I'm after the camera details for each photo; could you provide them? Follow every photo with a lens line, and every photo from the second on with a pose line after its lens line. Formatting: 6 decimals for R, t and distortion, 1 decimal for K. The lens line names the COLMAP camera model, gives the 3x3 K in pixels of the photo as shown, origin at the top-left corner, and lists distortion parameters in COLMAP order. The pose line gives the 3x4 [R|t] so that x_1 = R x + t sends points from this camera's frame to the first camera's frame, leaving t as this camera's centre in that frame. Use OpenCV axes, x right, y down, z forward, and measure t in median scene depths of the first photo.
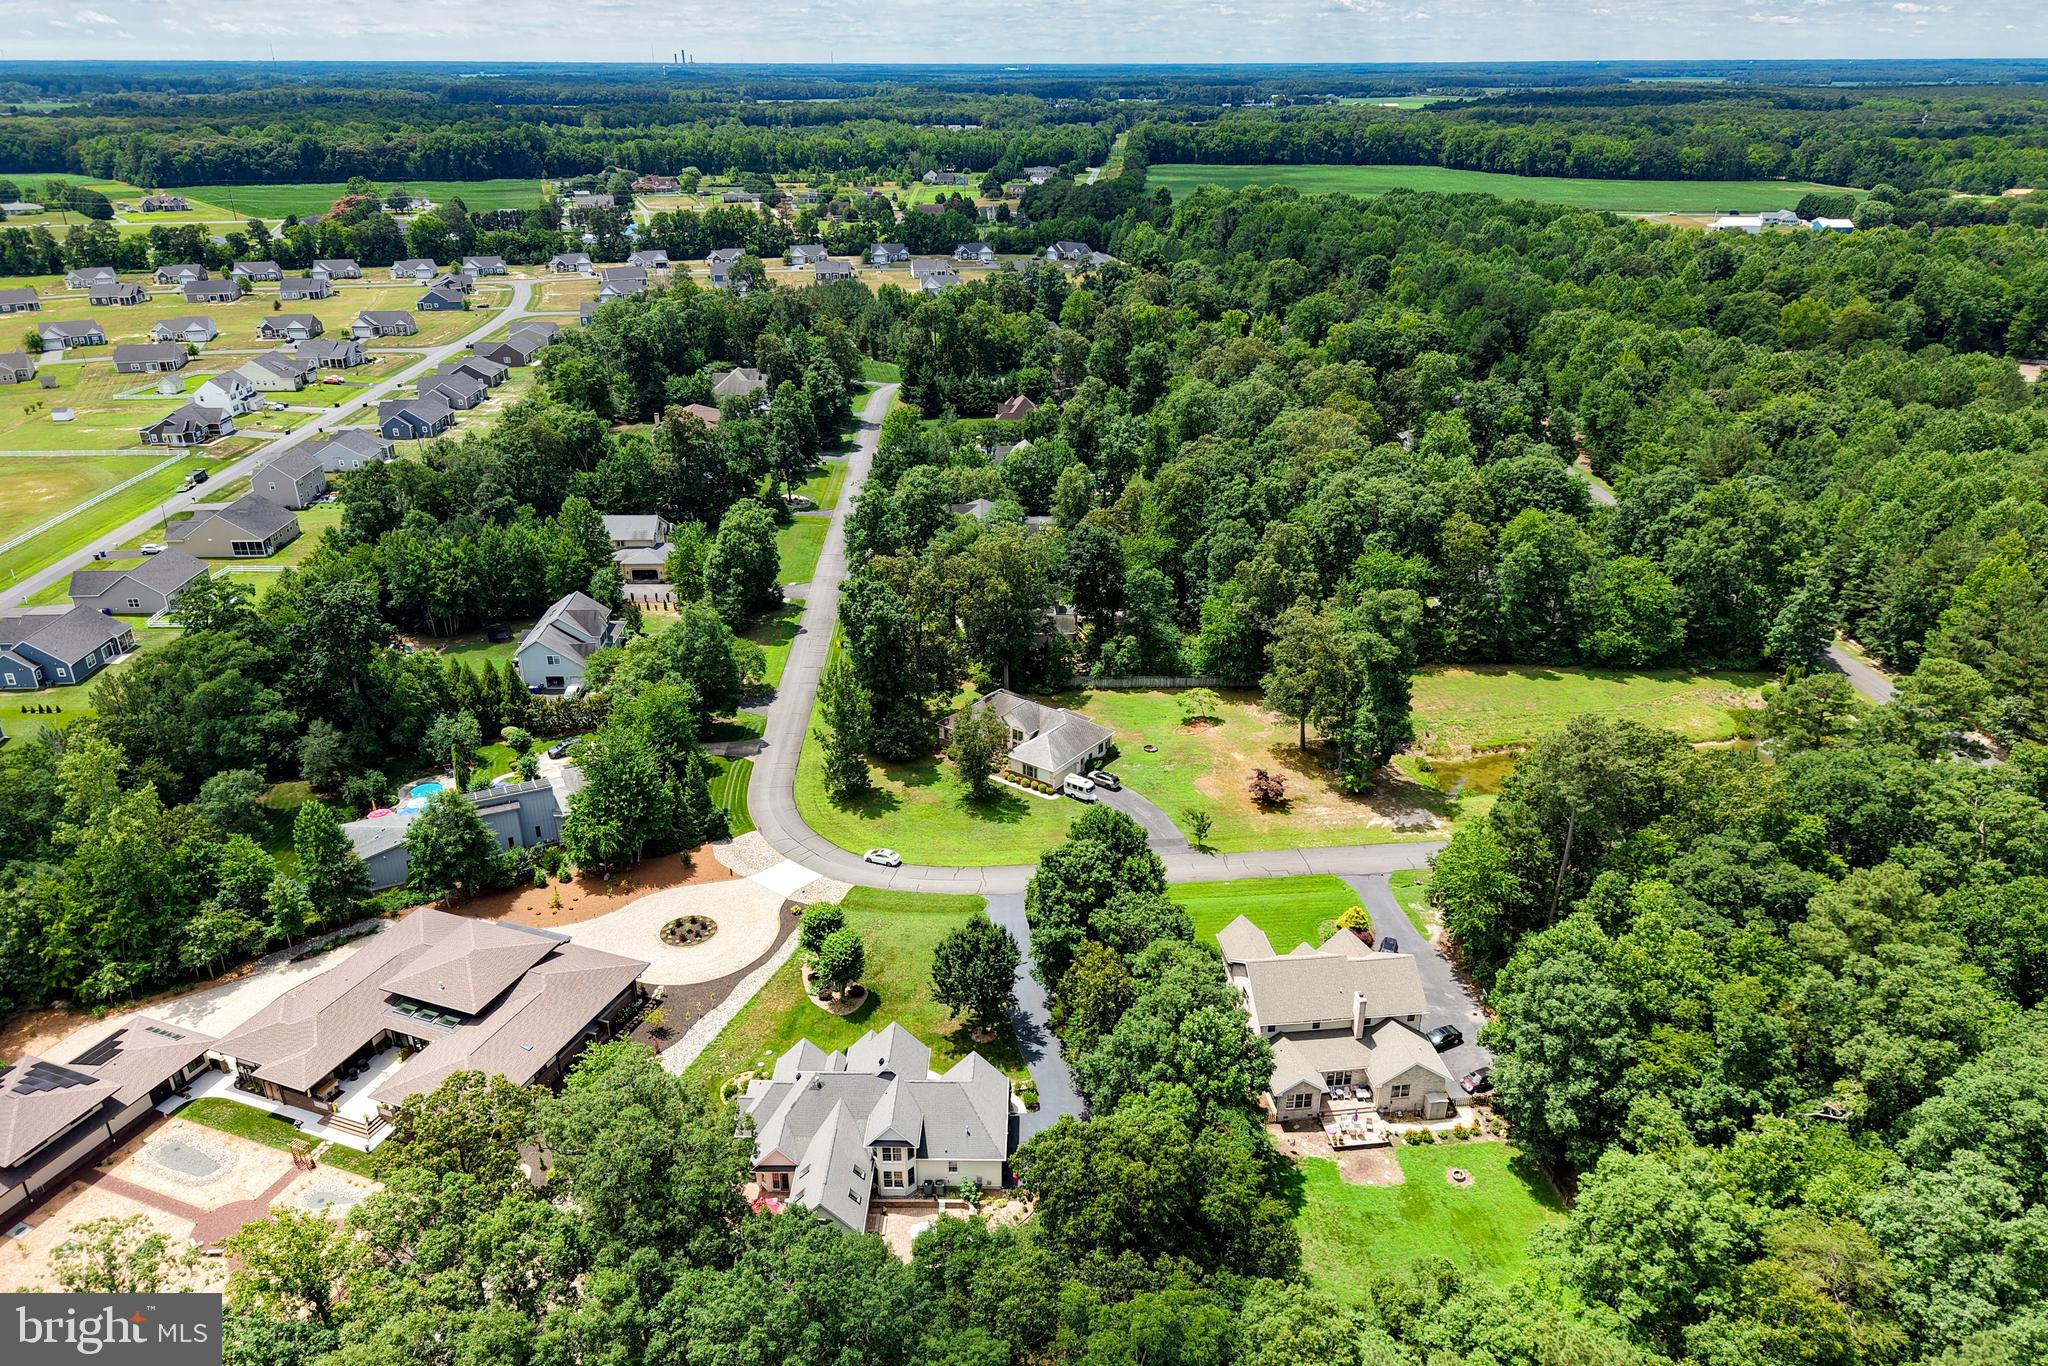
lens RADIAL K [[1418.4, 0, 1027.2], [0, 1418.4, 601.4], [0, 0, 1]] dist [0.021915, -0.007757]
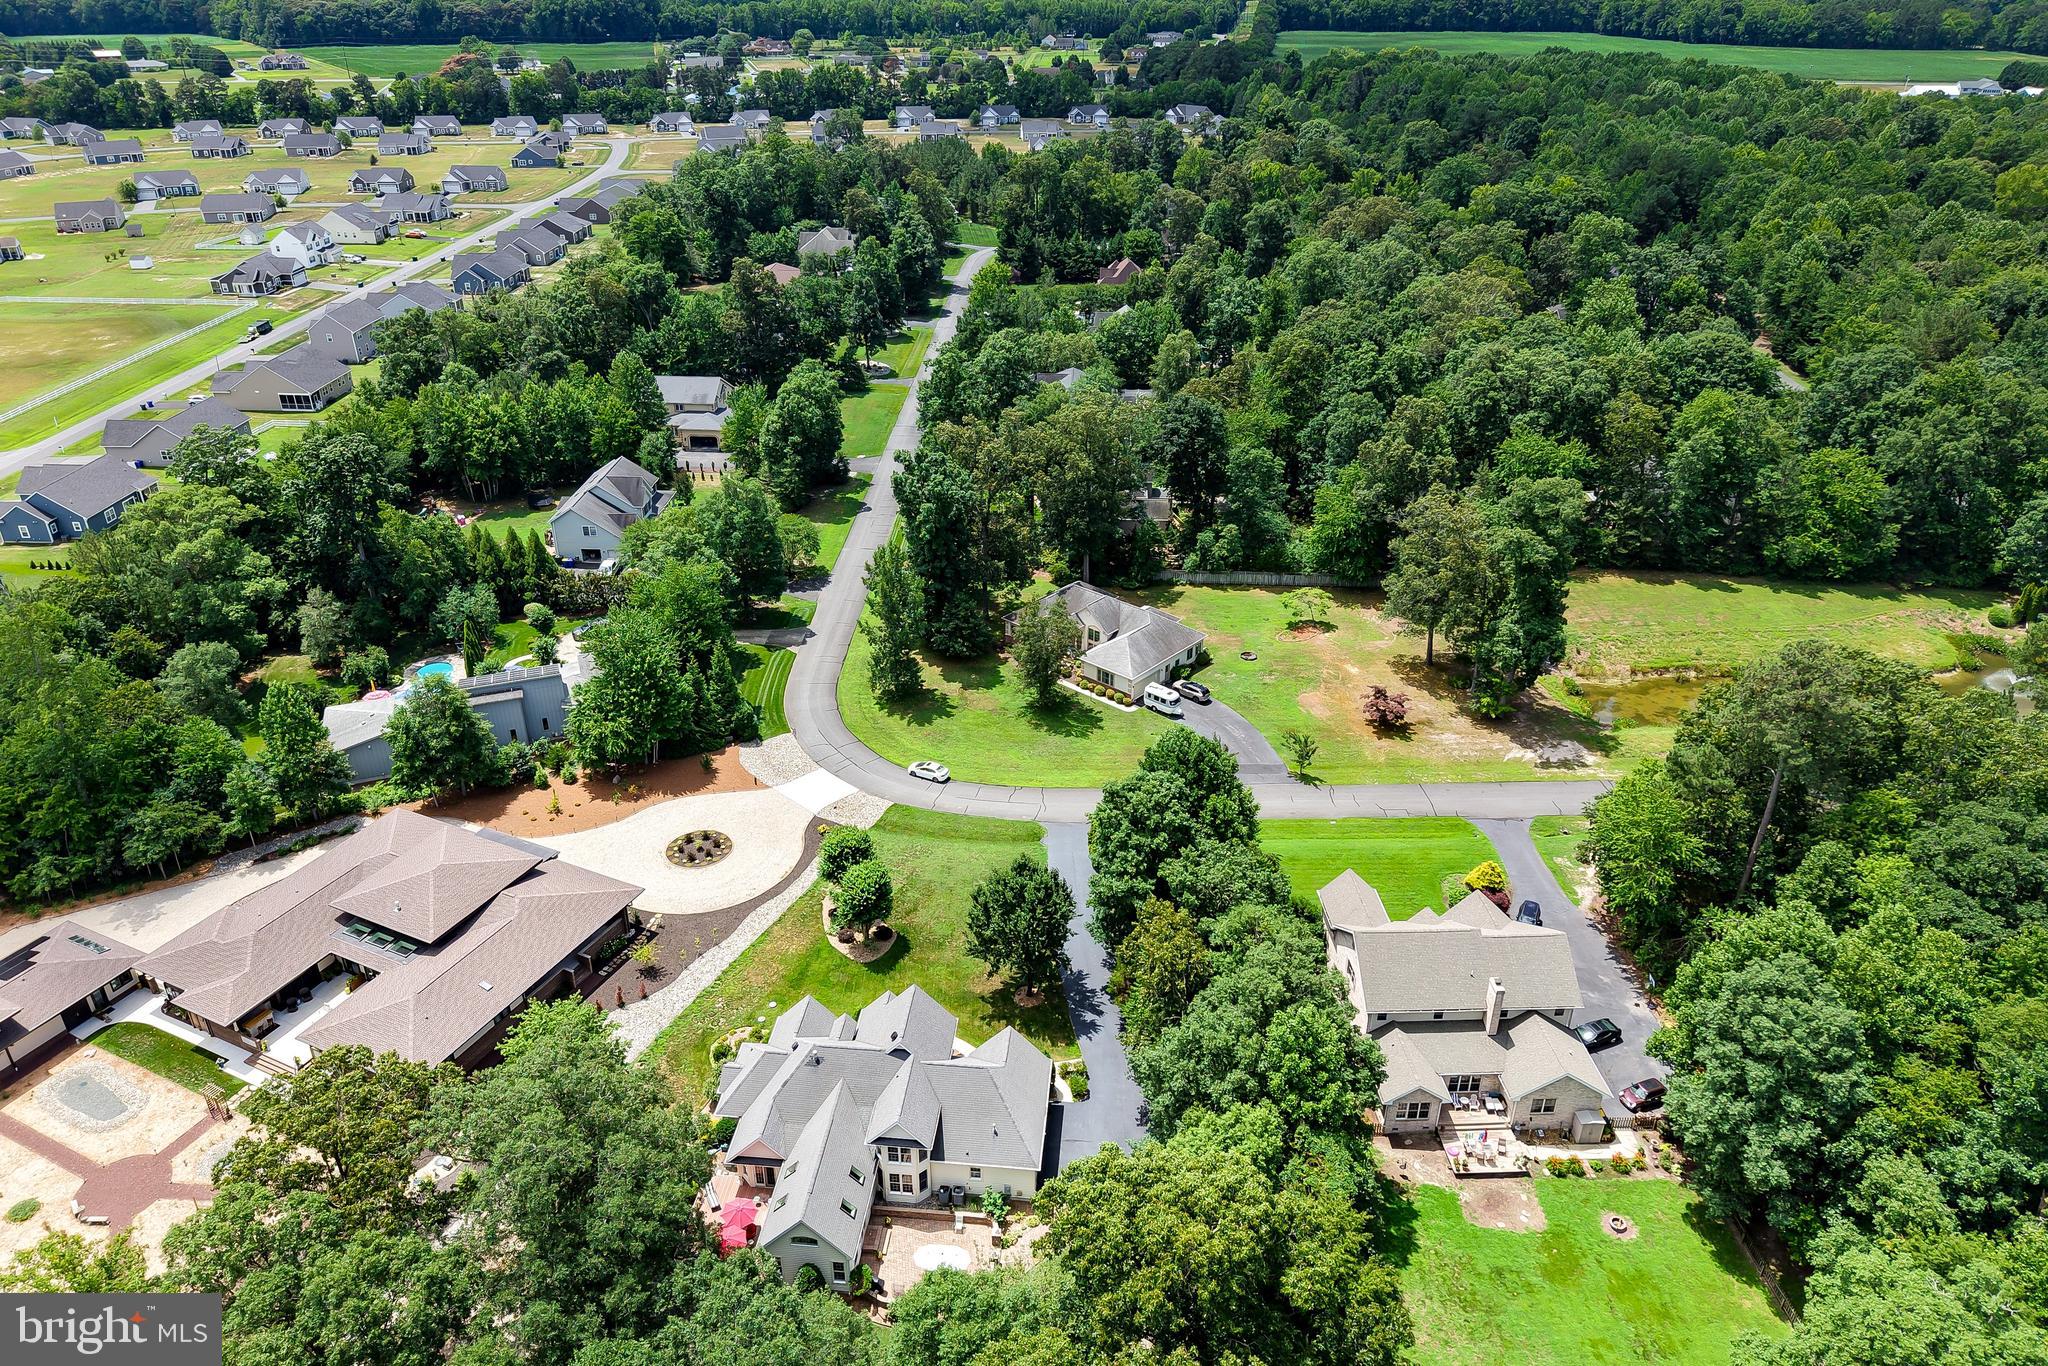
lens RADIAL K [[1418.4, 0, 1027.2], [0, 1418.4, 601.4], [0, 0, 1]] dist [0.021915, -0.007757]
pose [[0.996641, 0.035666, -0.073715, 0.014927], [-0.029644, 0.996255, 0.081227, 0.004640], [0.076336, -0.078769, 0.993966, 0.132369]]
